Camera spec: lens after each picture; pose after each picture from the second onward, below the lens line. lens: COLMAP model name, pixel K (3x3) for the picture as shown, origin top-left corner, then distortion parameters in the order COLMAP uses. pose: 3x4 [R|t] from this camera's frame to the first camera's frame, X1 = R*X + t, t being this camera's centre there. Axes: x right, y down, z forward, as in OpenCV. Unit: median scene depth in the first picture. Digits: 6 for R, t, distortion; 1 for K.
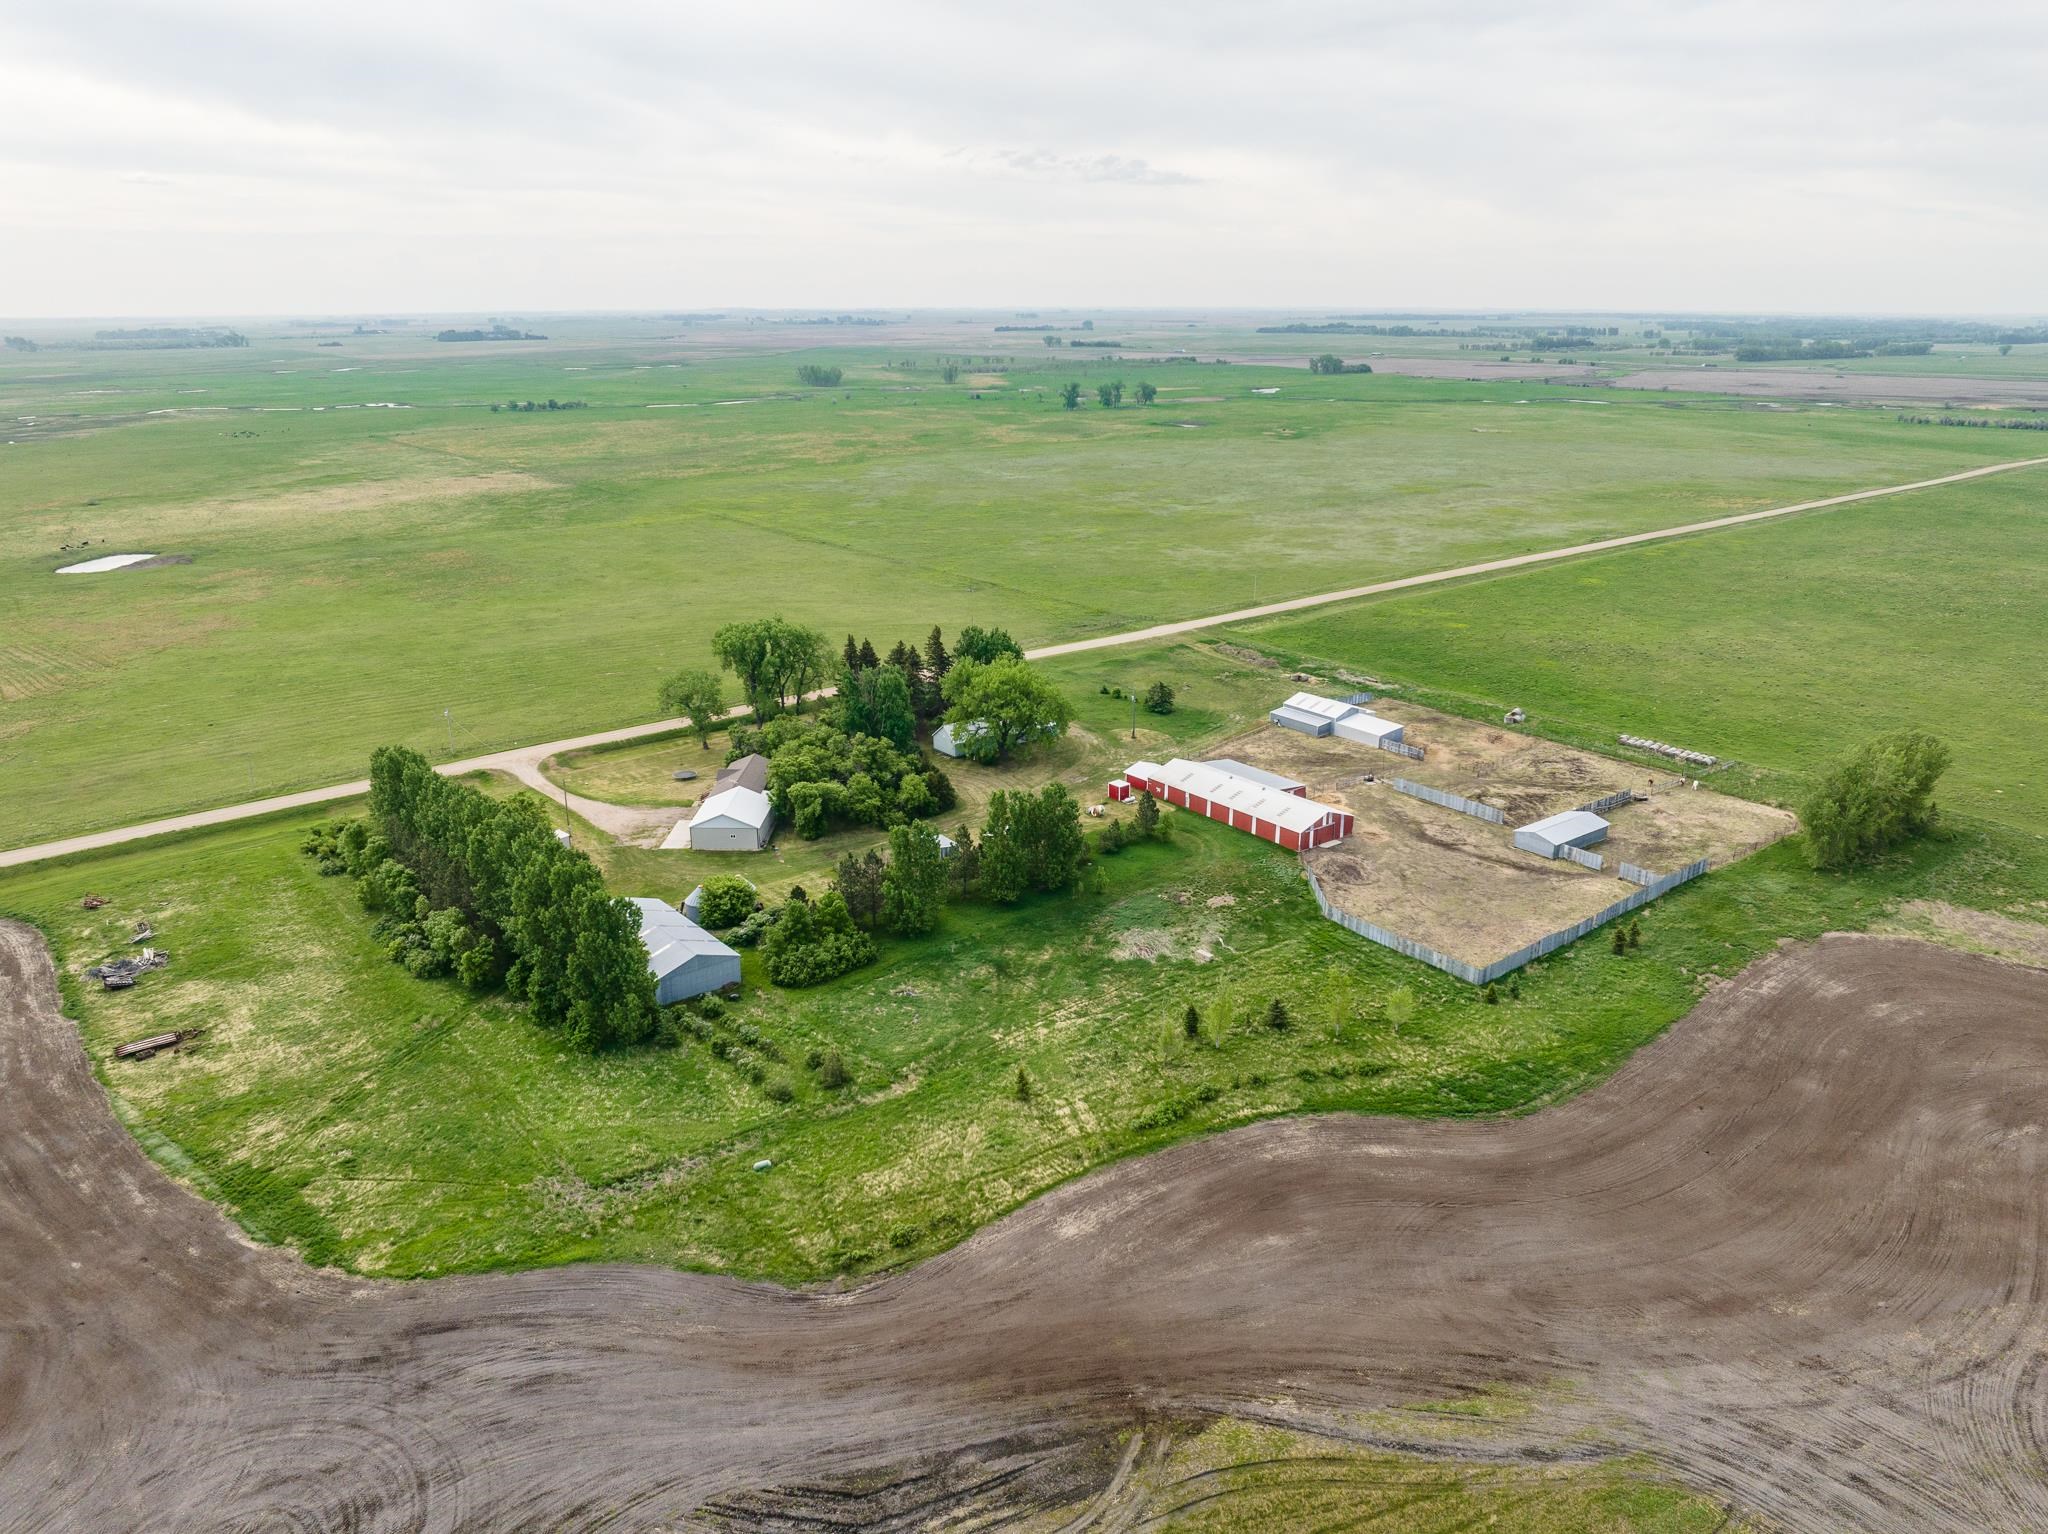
lens RADIAL K [[1439.3, 0, 1024.6], [0, 1439.3, 771.1], [0, 0, 1]] dist [-0.040274, 0.009146]
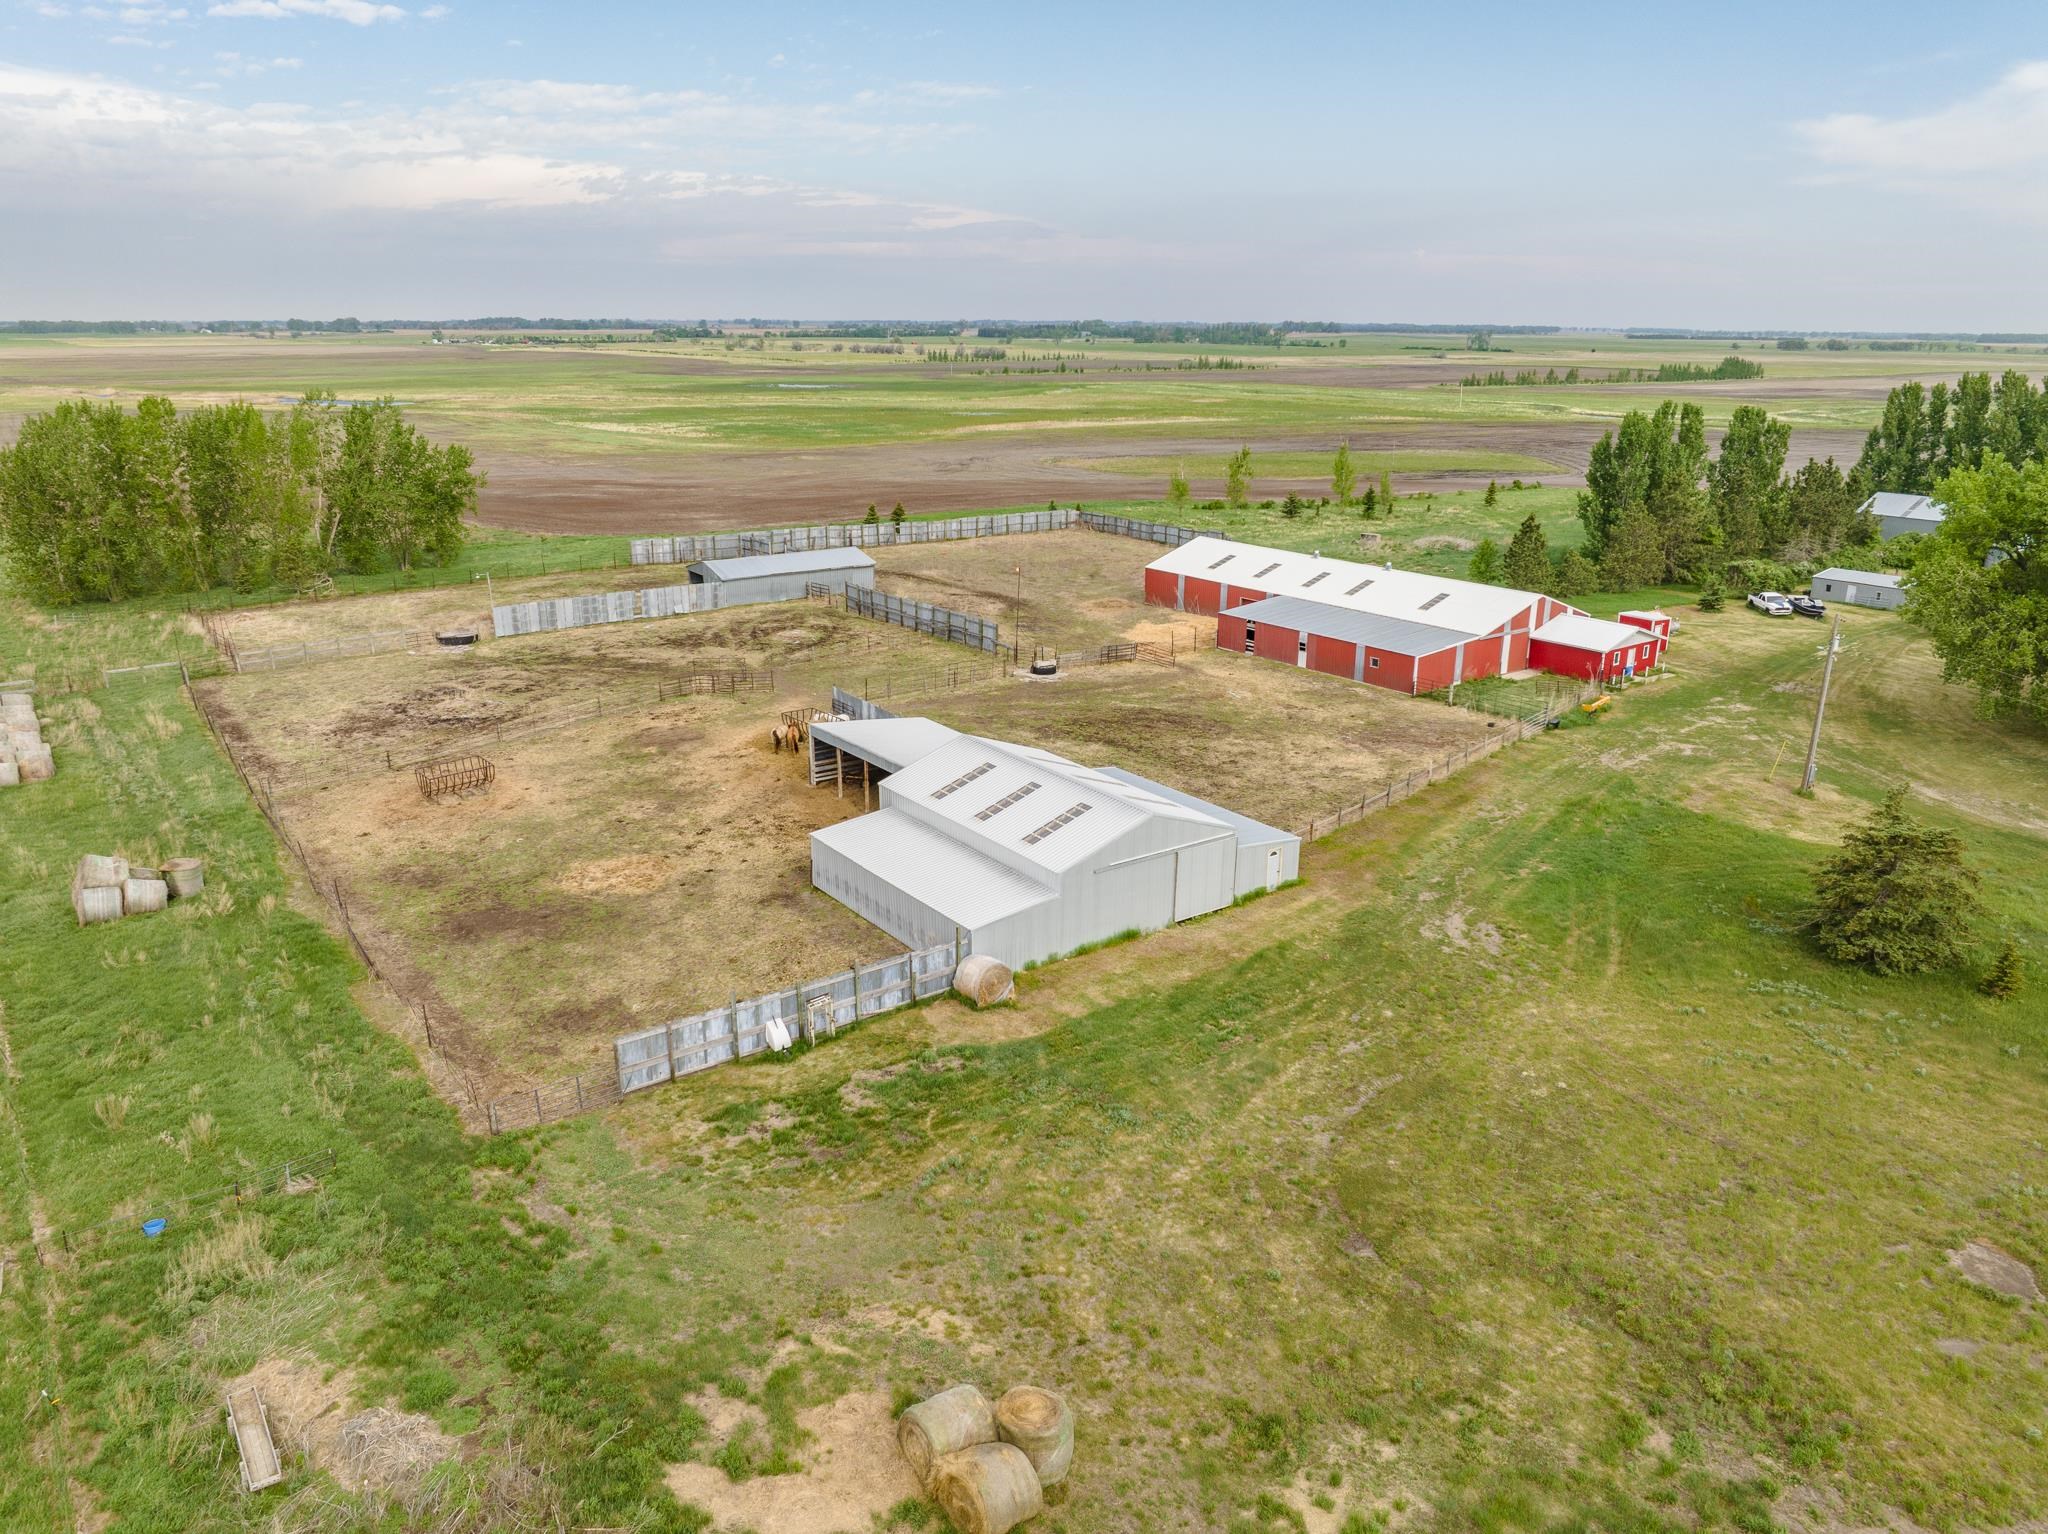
lens RADIAL K [[1439.3, 0, 1027.8], [0, 1439.3, 765.6], [0, 0, 1]] dist [-0.040274, 0.009146]
pose [[-0.999834, -0.010510, 0.014864, 0.253925], [0.000060, 0.814585, 0.580044, -0.212719], [-0.018204, 0.579948, -0.814450, 1.423033]]
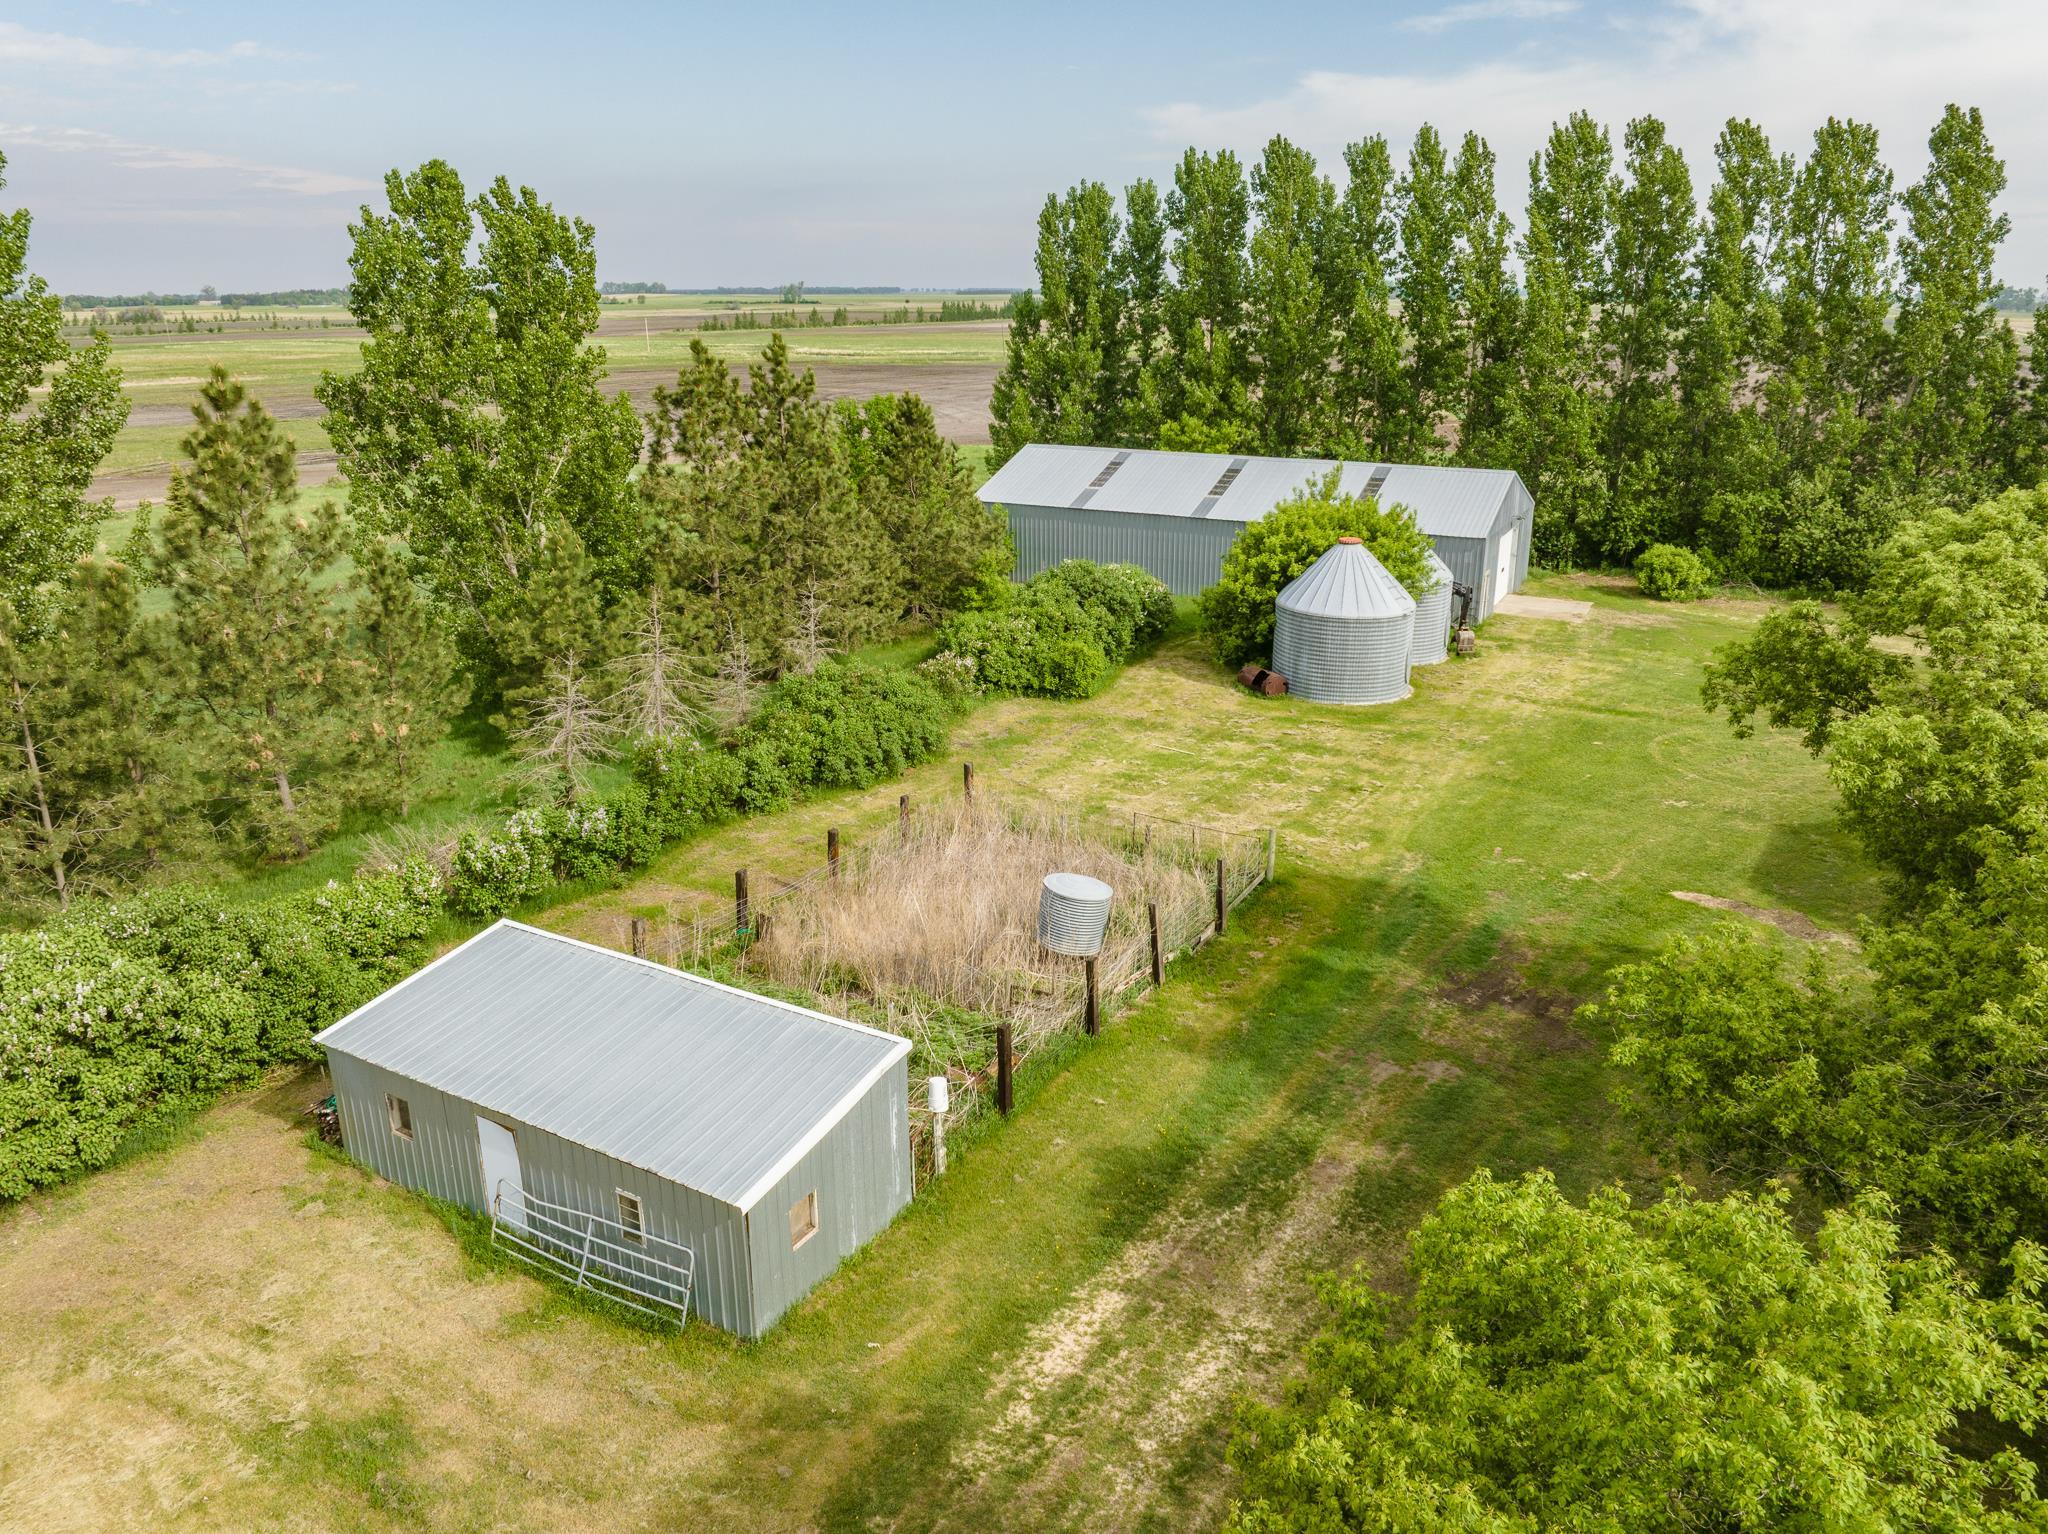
lens RADIAL K [[1439.3, 0, 1021.1], [0, 1439.3, 771.6], [0, 0, 1]] dist [-0.040274, 0.009146]
pose [[-0.921179, 0.125007, -0.368514, -0.051327], [-0.120582, 0.808690, 0.575743, -0.020285], [0.369985, 0.574799, -0.729875, 0.994858]]
